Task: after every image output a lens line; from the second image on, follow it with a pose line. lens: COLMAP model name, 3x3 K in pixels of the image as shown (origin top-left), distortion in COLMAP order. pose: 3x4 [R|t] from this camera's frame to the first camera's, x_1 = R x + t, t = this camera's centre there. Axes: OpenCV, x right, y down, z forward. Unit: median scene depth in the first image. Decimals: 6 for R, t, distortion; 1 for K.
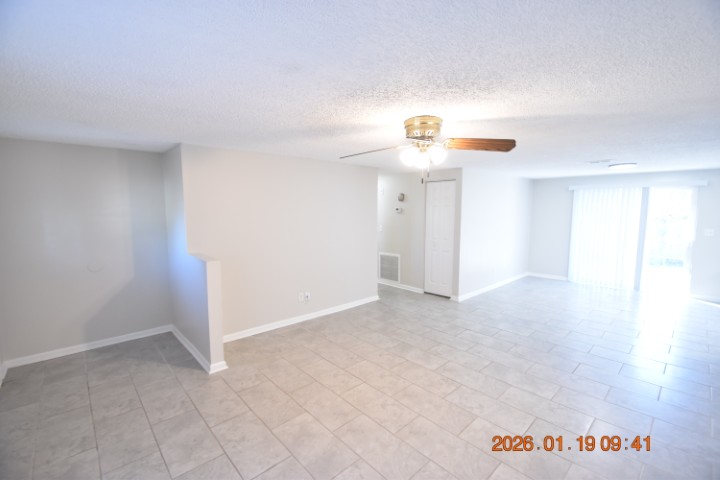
lens RADIAL K [[316.0, 0, 359.0], [0, 316.0, 243.6], [0, 0, 1]] dist [-0.001676, -0.004428]
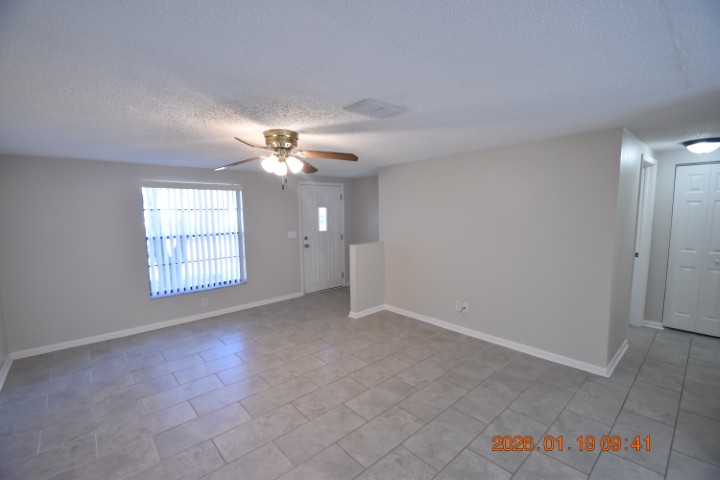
lens RADIAL K [[316.0, 0, 355.2], [0, 316.0, 239.8], [0, 0, 1]] dist [-0.001676, -0.004428]
pose [[-0.026519, 0.095331, -0.995092, 0.877504], [-0.094245, 0.990770, 0.097429, -0.097851], [0.995196, 0.096367, -0.017290, 0.856116]]
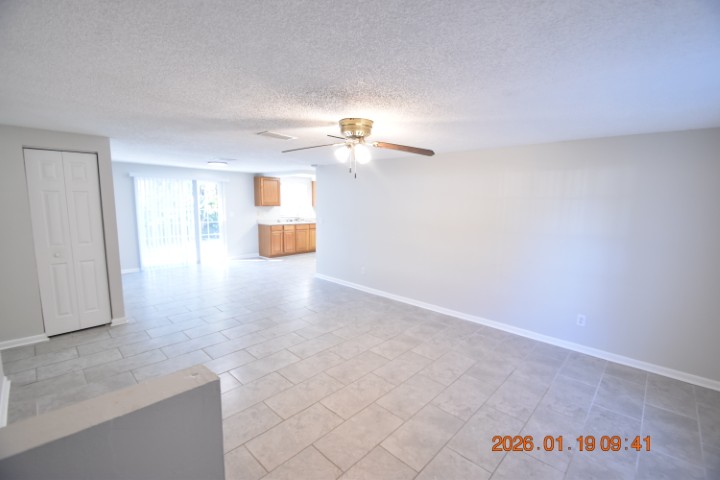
lens RADIAL K [[316.0, 0, 359.7], [0, 316.0, 242.1], [0, 0, 1]] dist [-0.001676, -0.004428]
pose [[-0.069149, -0.128692, 0.989271, -0.625586], [0.090384, 0.986758, 0.134683, -0.075799], [-0.993503, 0.098728, -0.056602, 0.712953]]
